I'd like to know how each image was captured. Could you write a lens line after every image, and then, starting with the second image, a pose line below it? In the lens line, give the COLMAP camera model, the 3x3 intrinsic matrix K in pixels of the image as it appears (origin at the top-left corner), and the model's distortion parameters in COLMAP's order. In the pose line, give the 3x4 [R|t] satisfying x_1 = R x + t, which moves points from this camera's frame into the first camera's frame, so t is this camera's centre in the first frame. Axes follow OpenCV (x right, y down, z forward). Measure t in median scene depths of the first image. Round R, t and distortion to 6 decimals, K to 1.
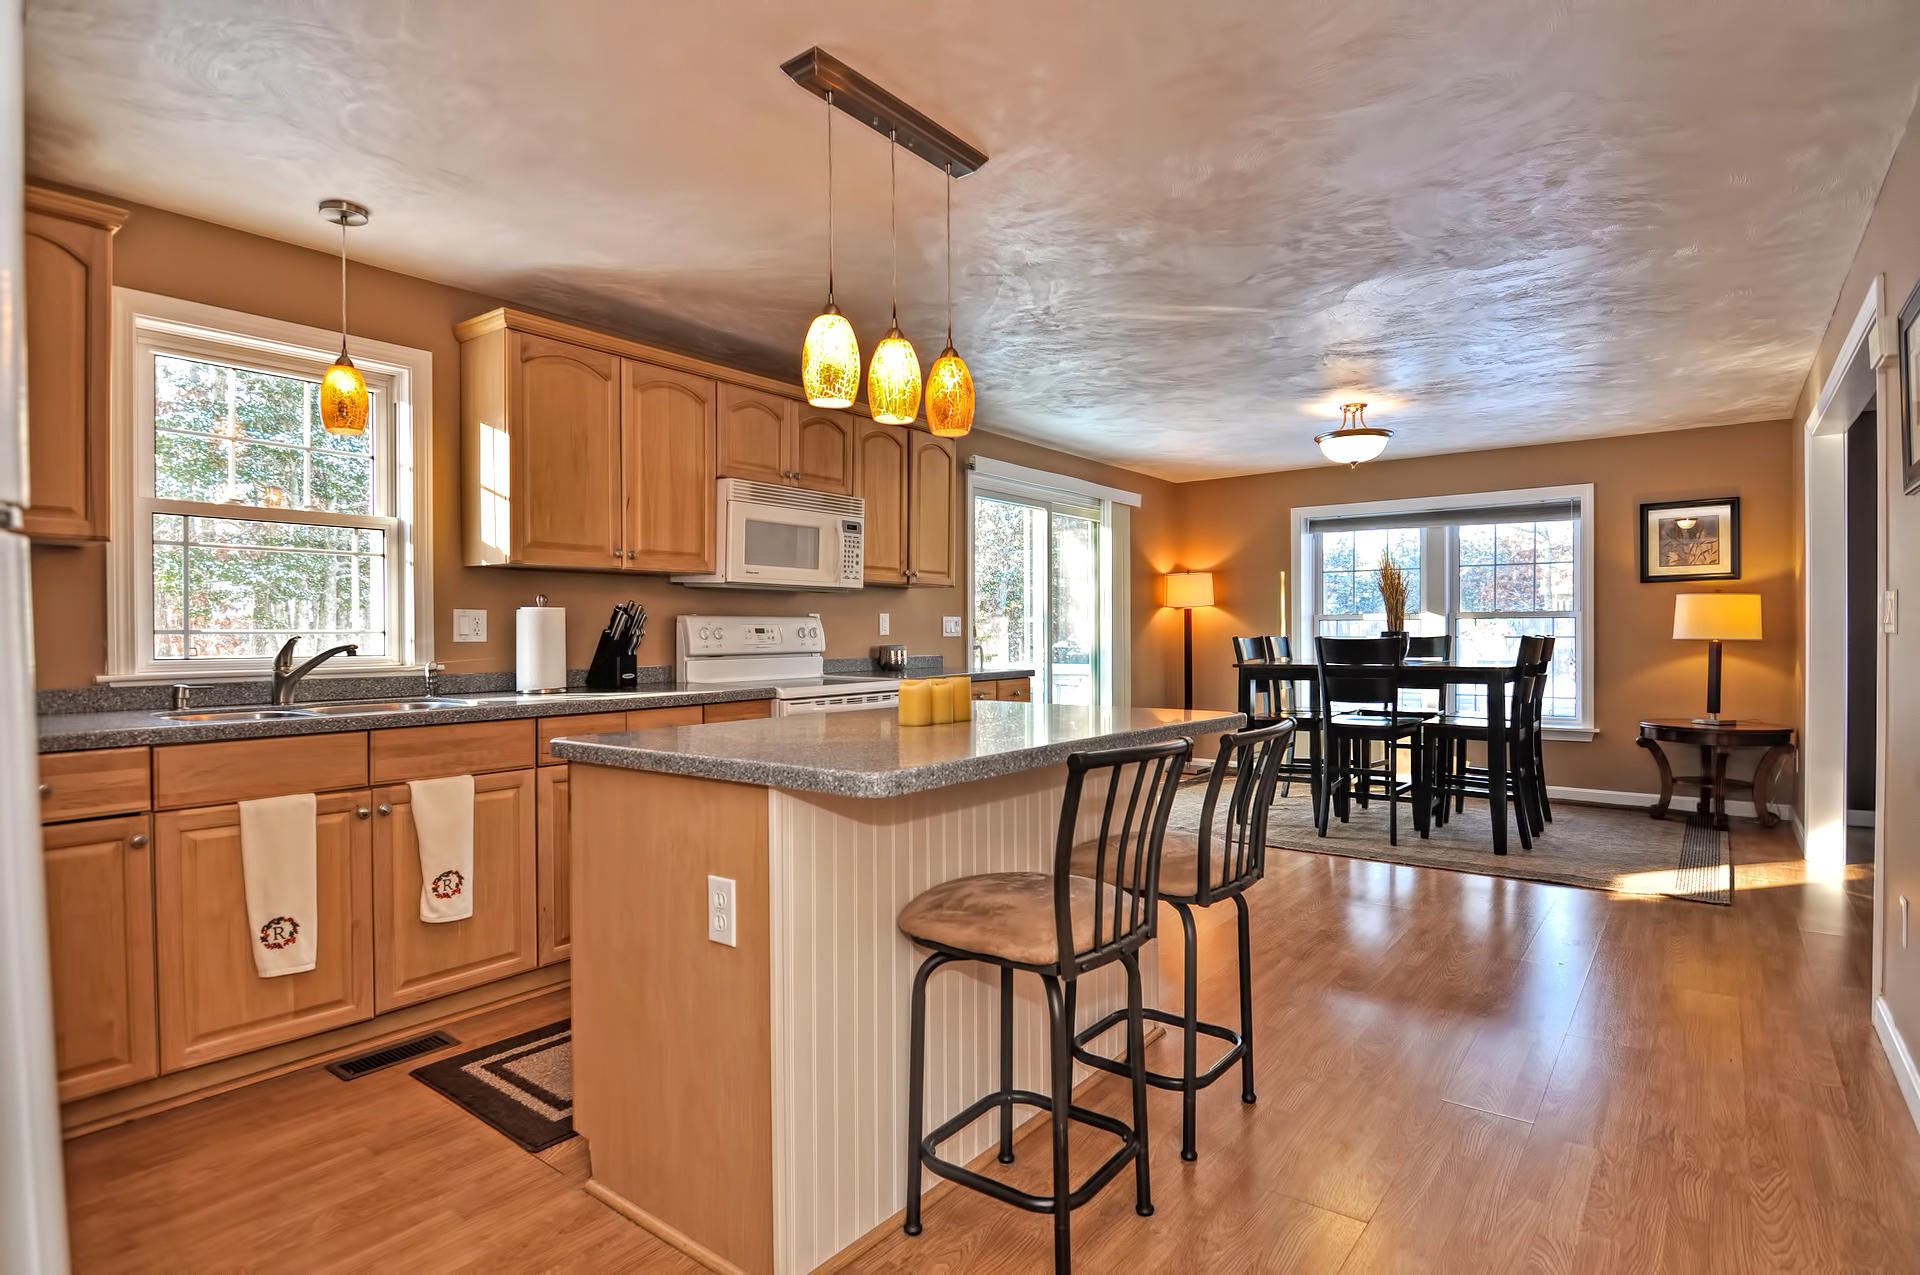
lens RADIAL K [[1002.2, 0, 949.8], [0, 1002.2, 637.3], [0, 0, 1]] dist [-0.009099, -0.002640]
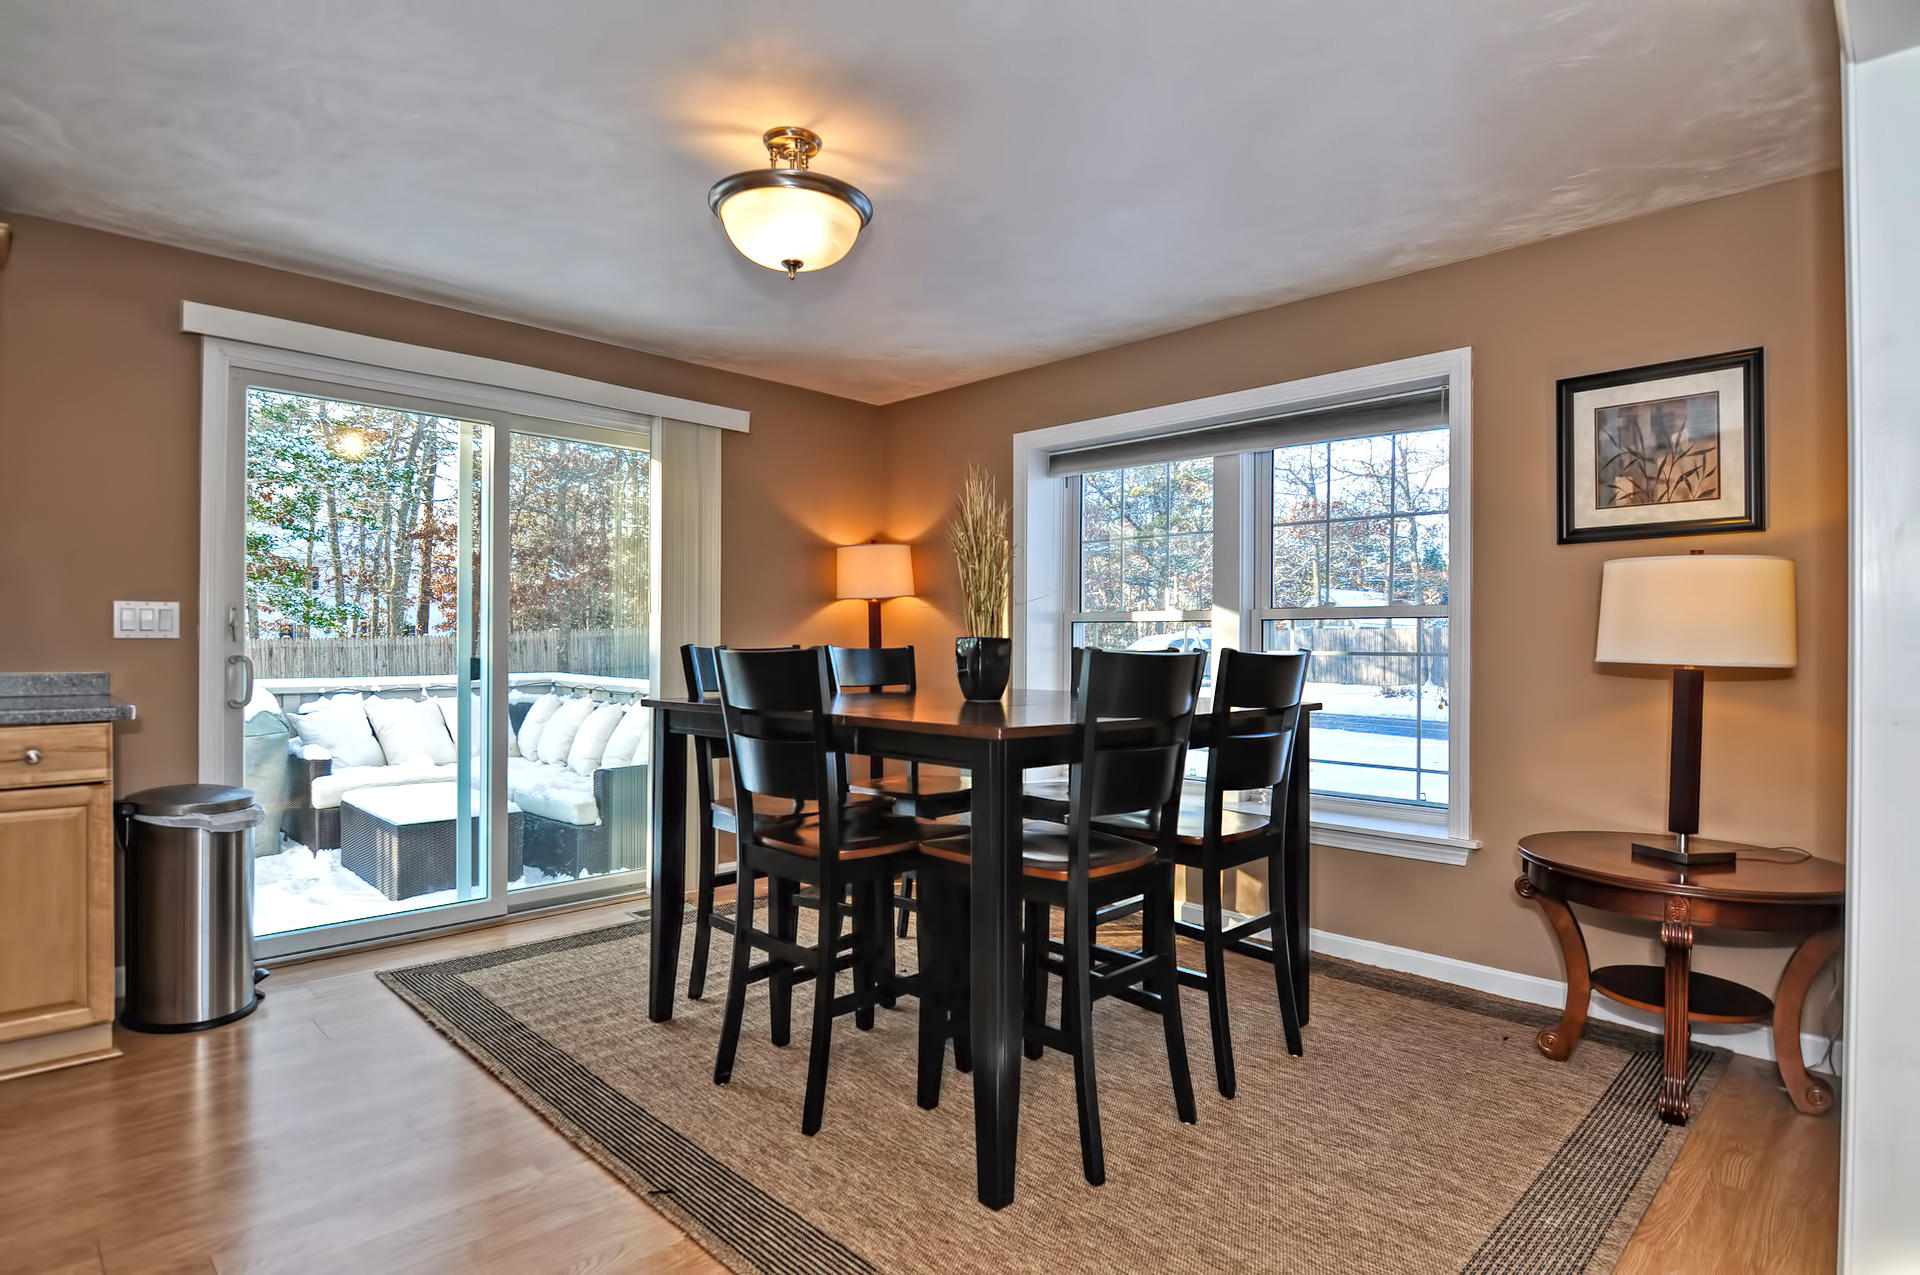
lens RADIAL K [[1002.2, 0, 959.6], [0, 1002.2, 632.4], [0, 0, 1]] dist [-0.009099, -0.002640]
pose [[0.990582, 0.010901, -0.136484, 0.480992], [-0.012405, 0.999871, -0.010169, -0.003544], [0.136356, 0.011767, 0.990590, 0.492756]]
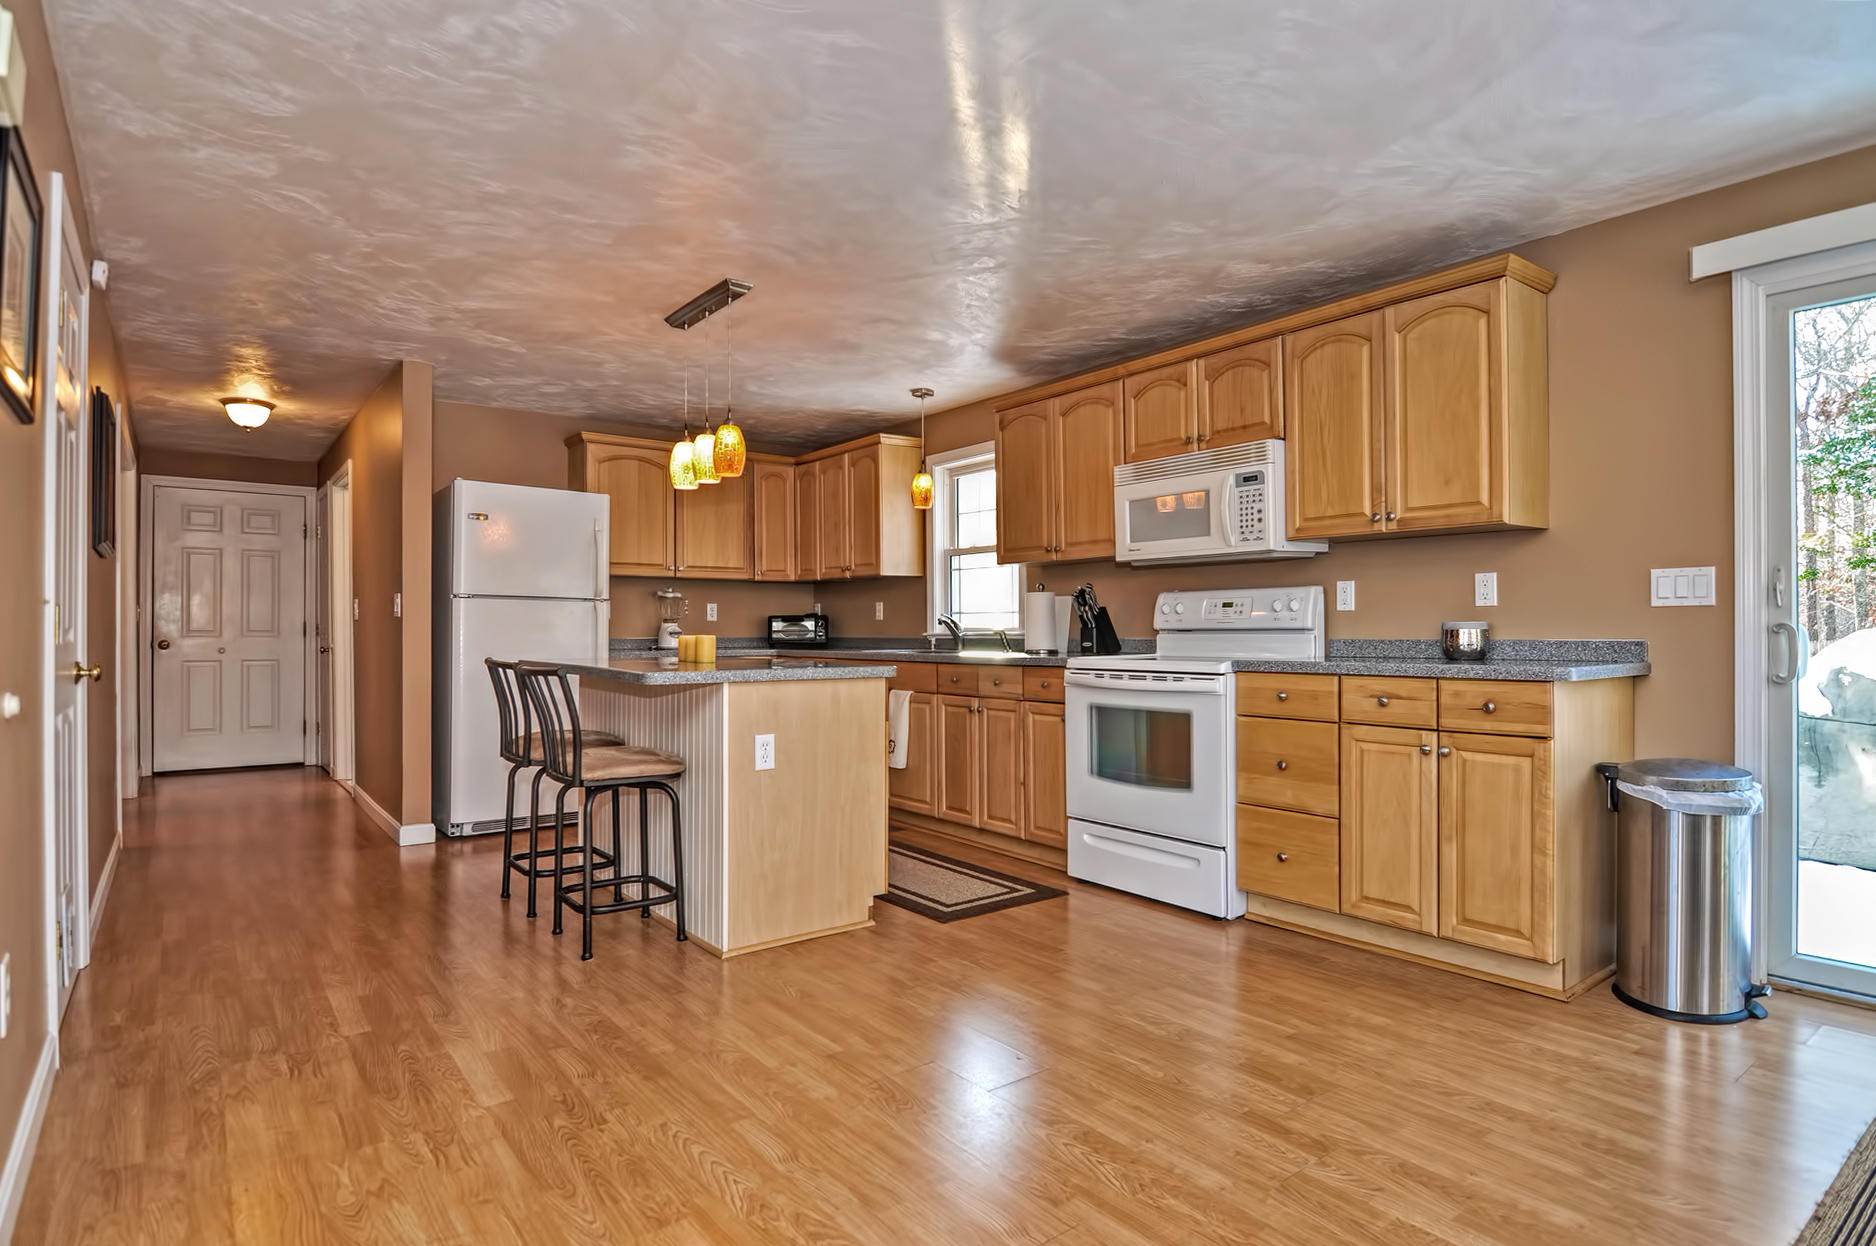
lens RADIAL K [[979.3, 0, 935.2], [0, 979.3, 625.8], [0, 0, 1]] dist [-0.009099, -0.002640]
pose [[-0.254742, 0.009577, -0.966962, 0.563184], [0.004033, 0.999953, 0.008841, 0.003518], [0.967001, -0.001647, -0.254768, 0.701516]]
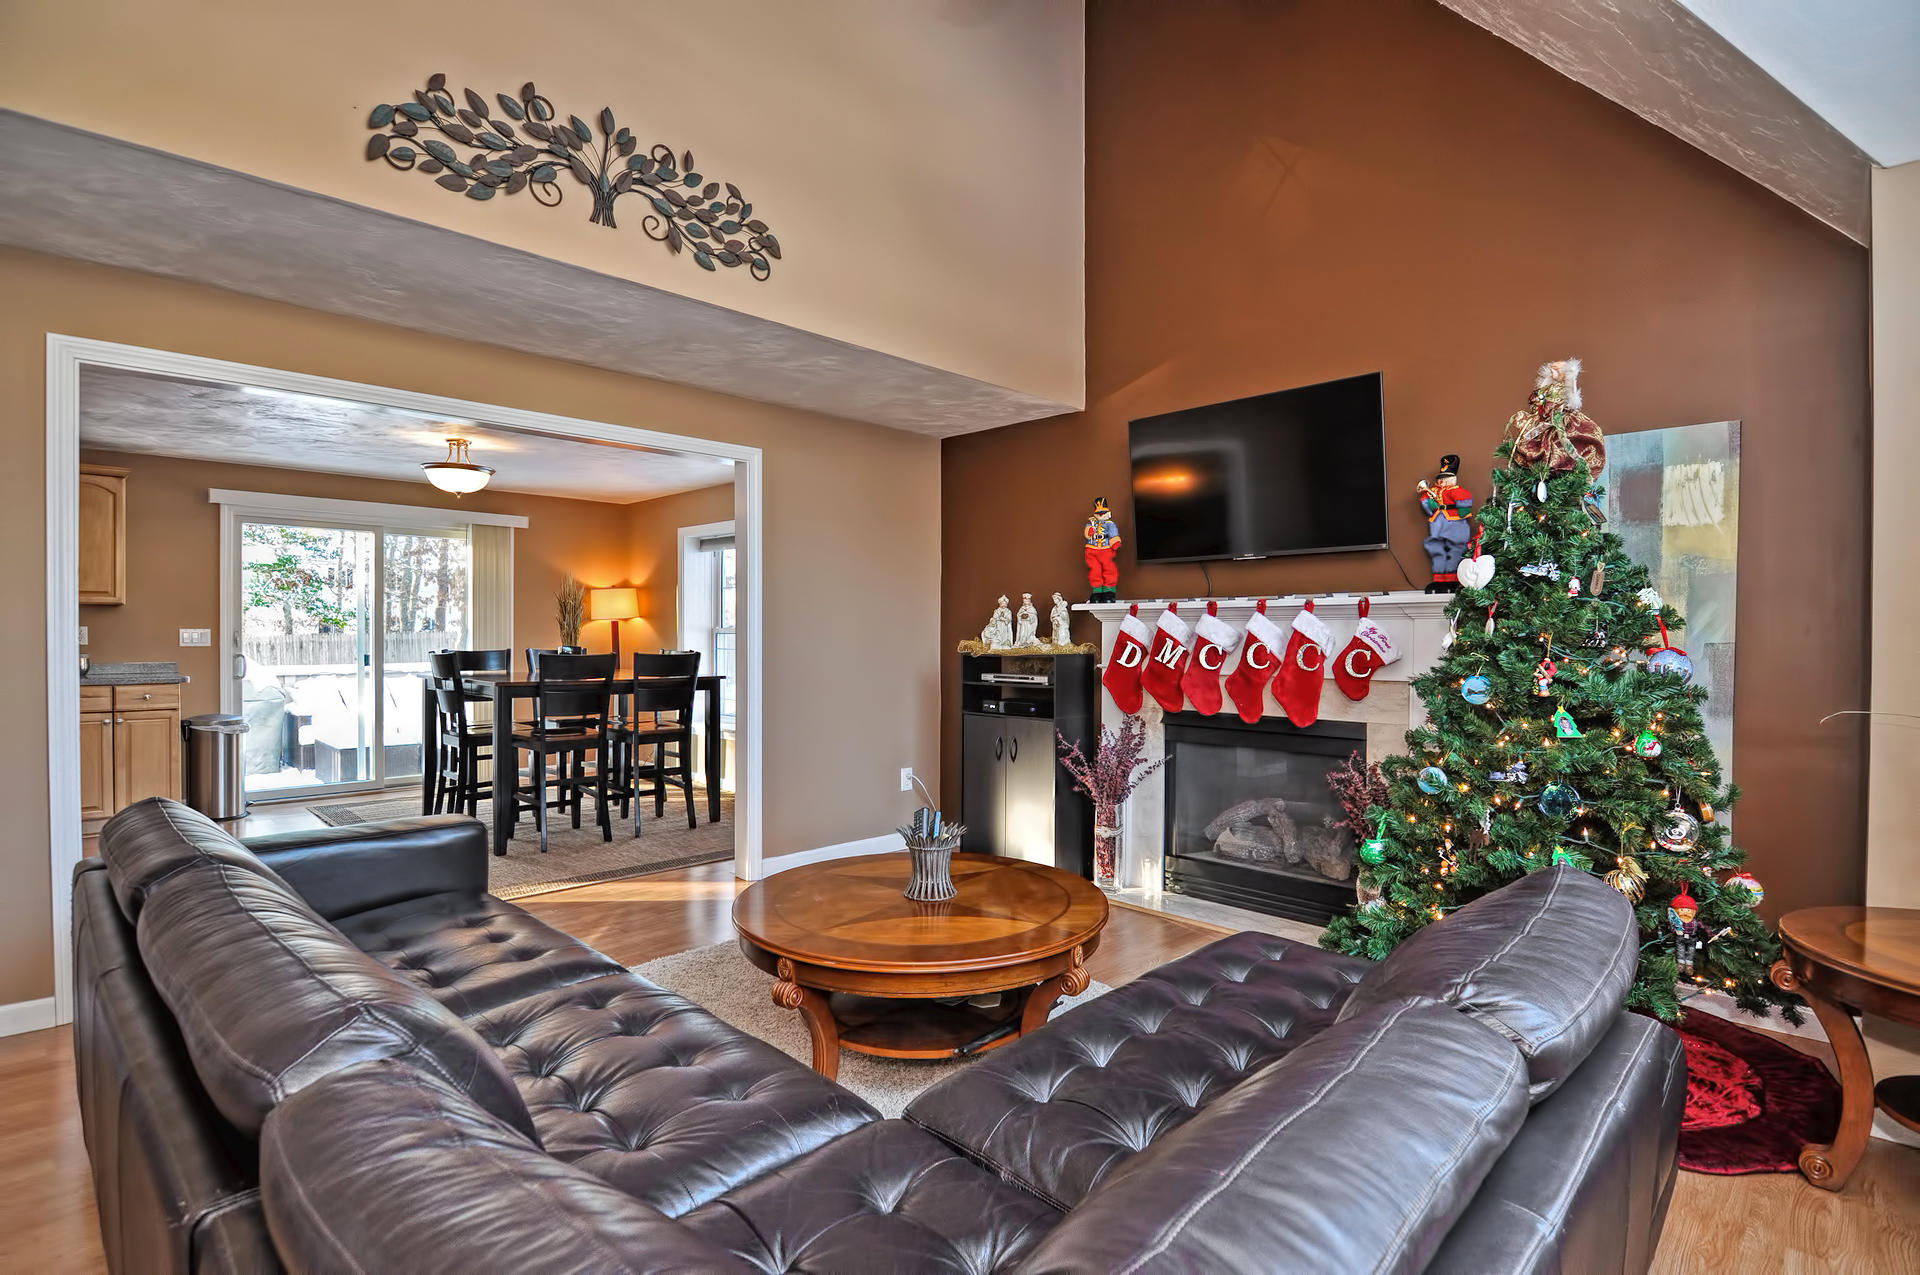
lens RADIAL K [[929.1, 0, 967.7], [0, 929.1, 642.0], [0, 0, 1]] dist [-0.004490, -0.011777]
pose [[0.991602, 0.013012, -0.128669, 0.955379], [-0.011951, 0.999888, 0.009013, -0.024280], [0.128772, -0.007399, 0.991647, 0.061206]]
